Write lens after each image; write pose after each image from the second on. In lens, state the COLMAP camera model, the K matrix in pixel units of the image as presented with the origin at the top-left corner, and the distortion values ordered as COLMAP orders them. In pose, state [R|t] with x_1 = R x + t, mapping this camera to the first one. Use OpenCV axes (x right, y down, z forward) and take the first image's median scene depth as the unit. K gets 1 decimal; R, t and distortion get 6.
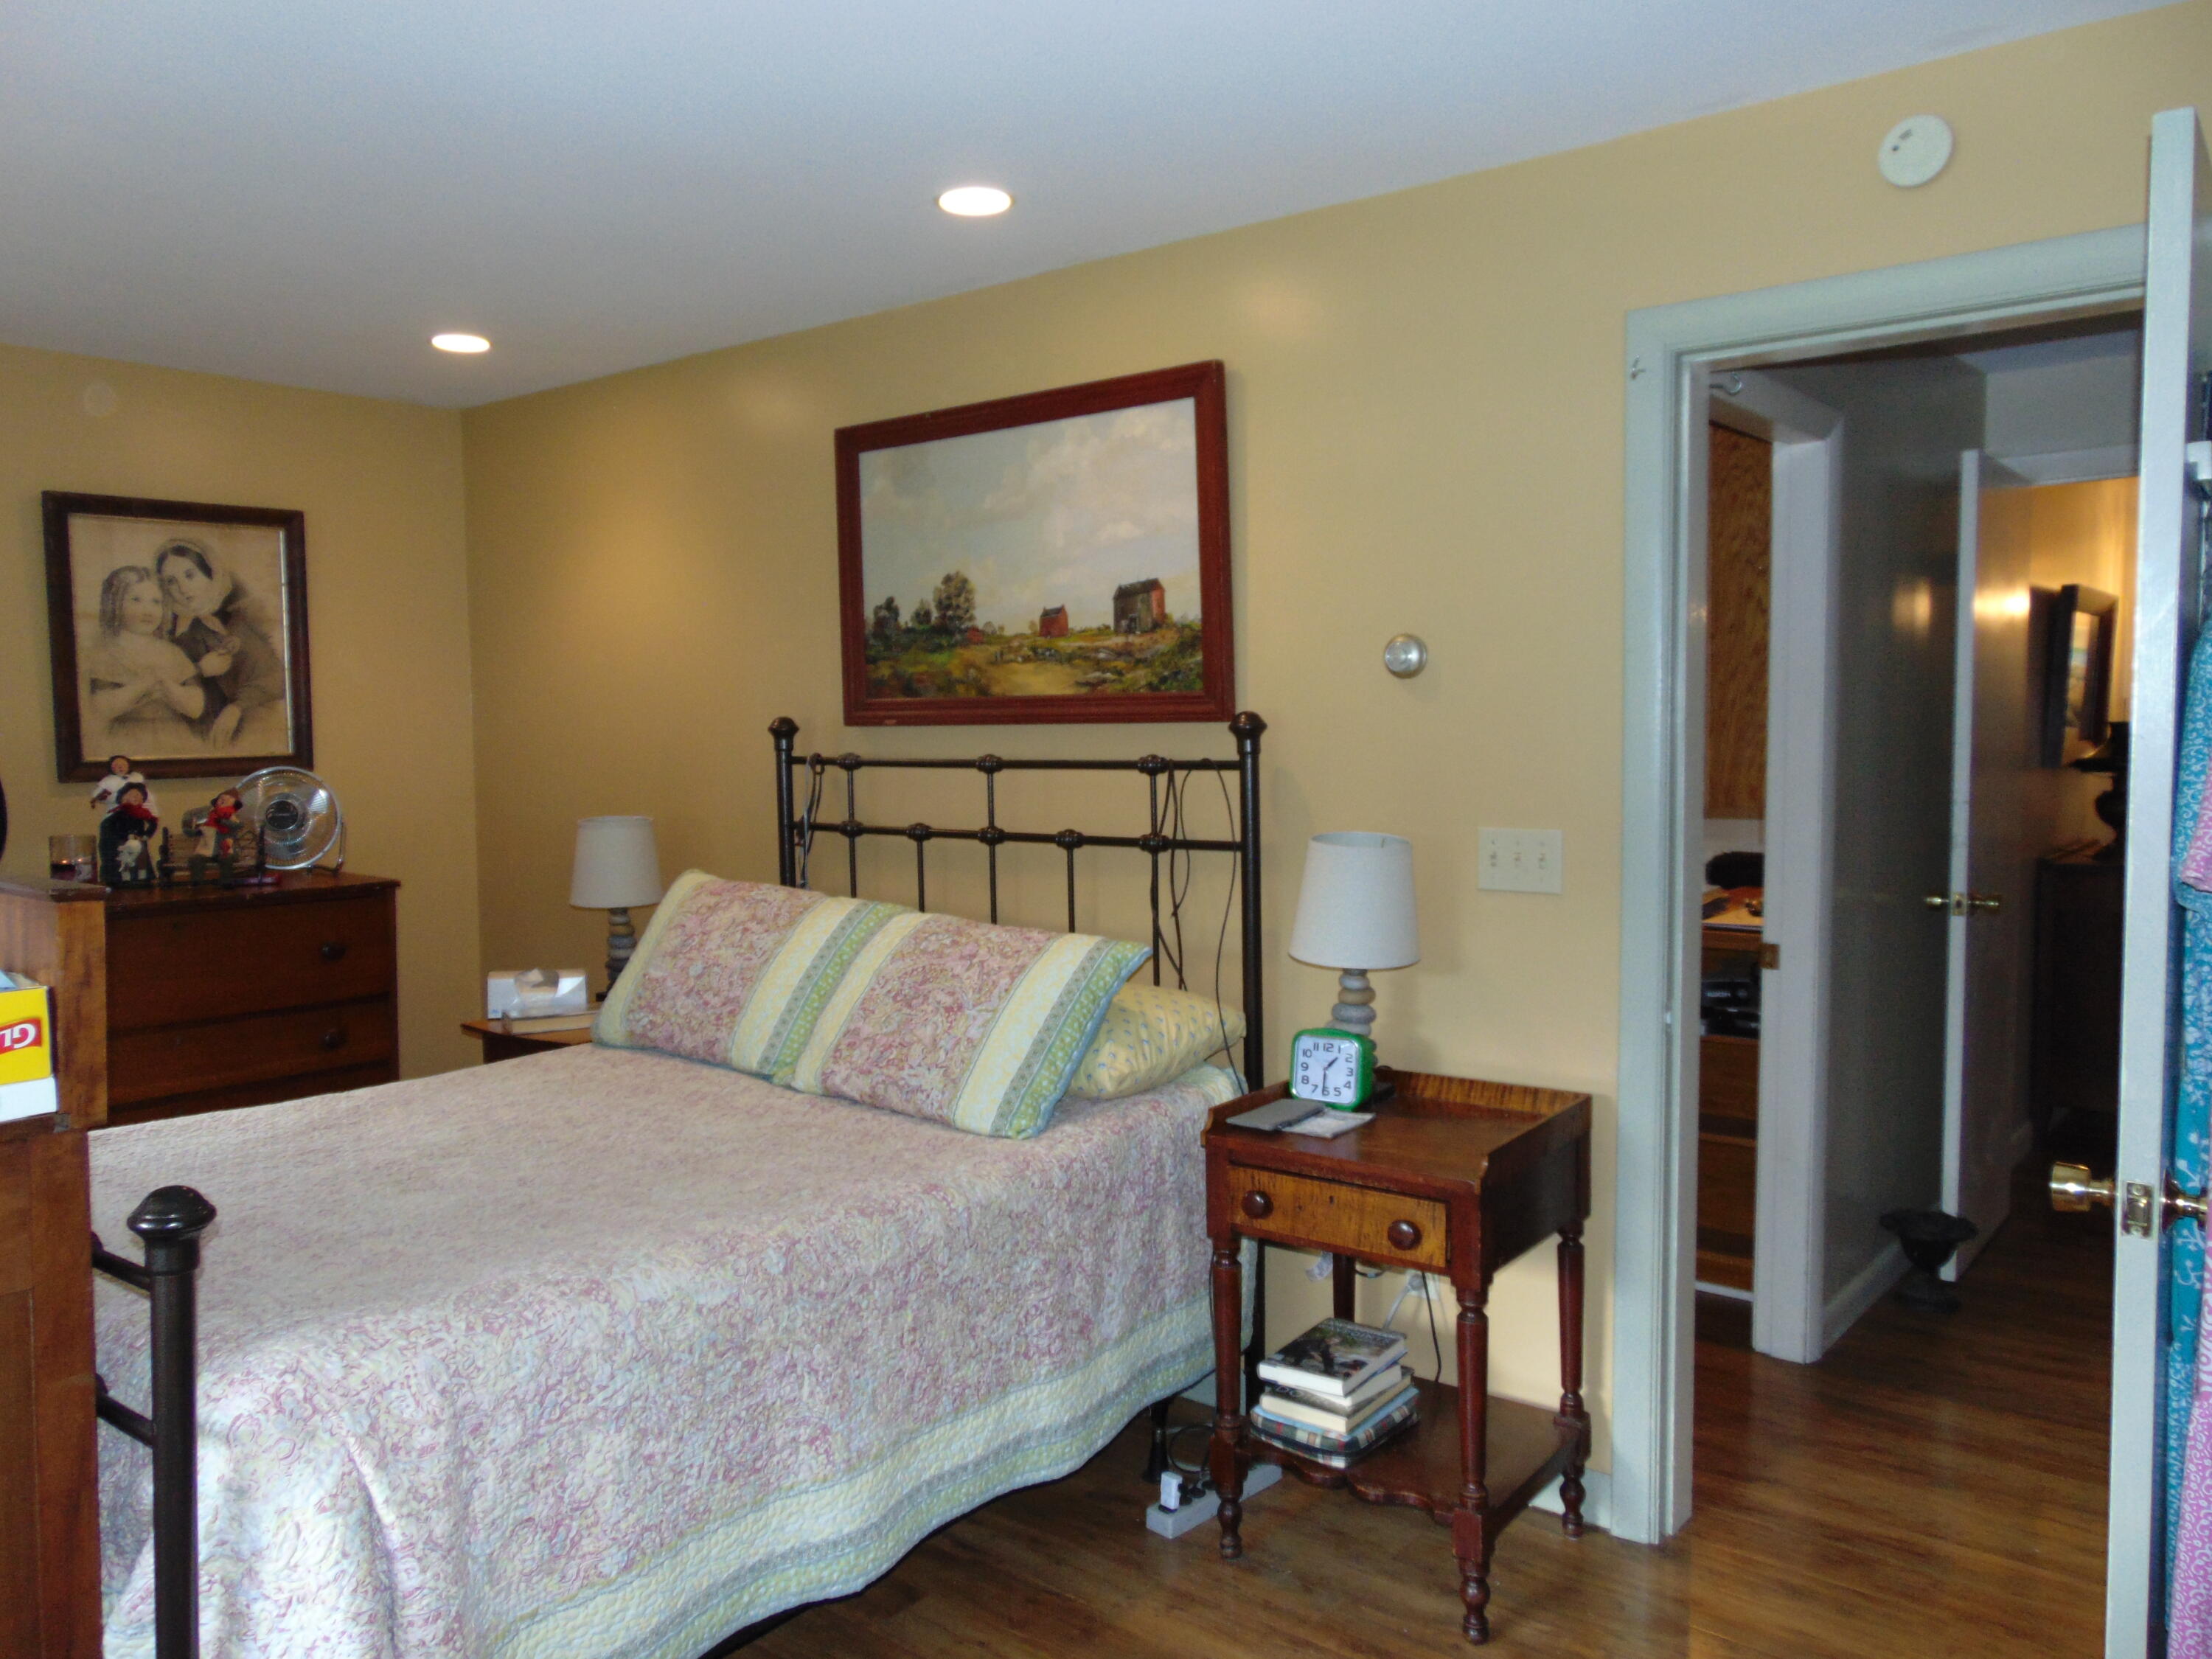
lens RADIAL K [[1667.9, 0, 1078.5], [0, 1667.9, 827.8], [0, 0, 1]] dist [0.000192, 0.006651]
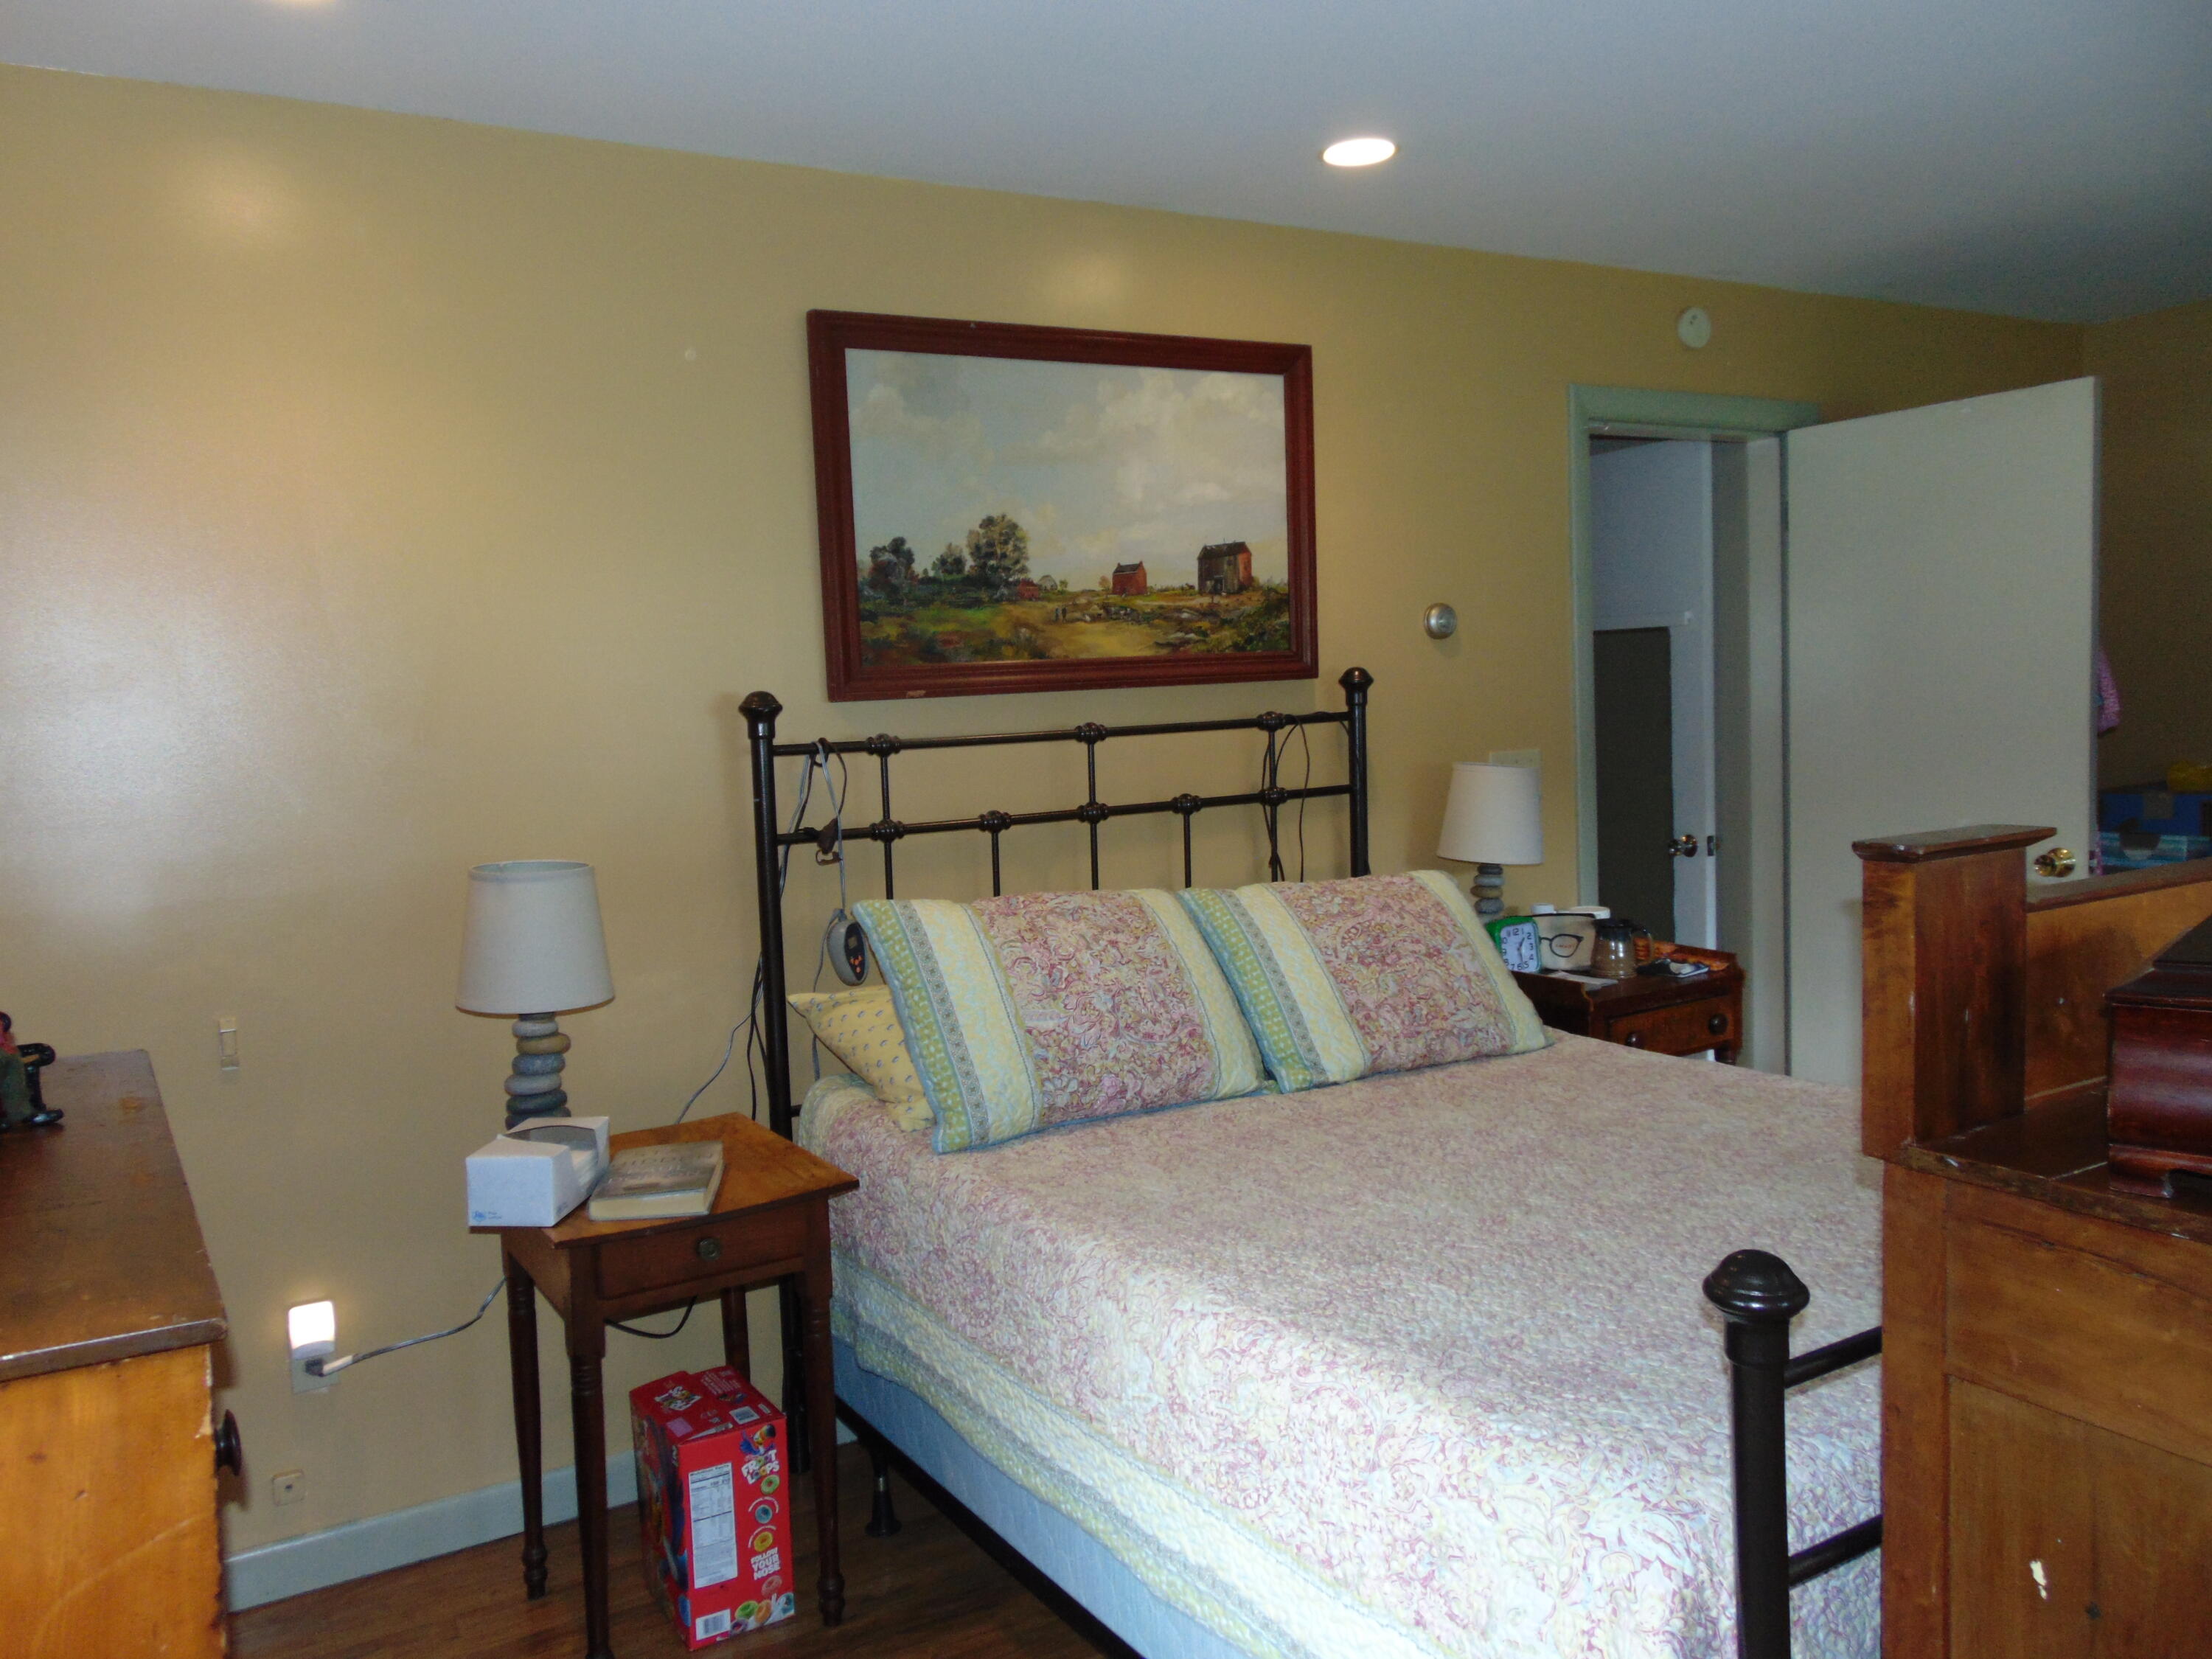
lens RADIAL K [[1667.9, 0, 1078.5], [0, 1667.9, 827.8], [0, 0, 1]] dist [0.000192, 0.006651]
pose [[0.345678, -0.085471, 0.934452, -0.903268], [0.100327, 0.993501, 0.053759, -0.036609], [-0.932974, 0.075167, 0.352007, 0.693635]]
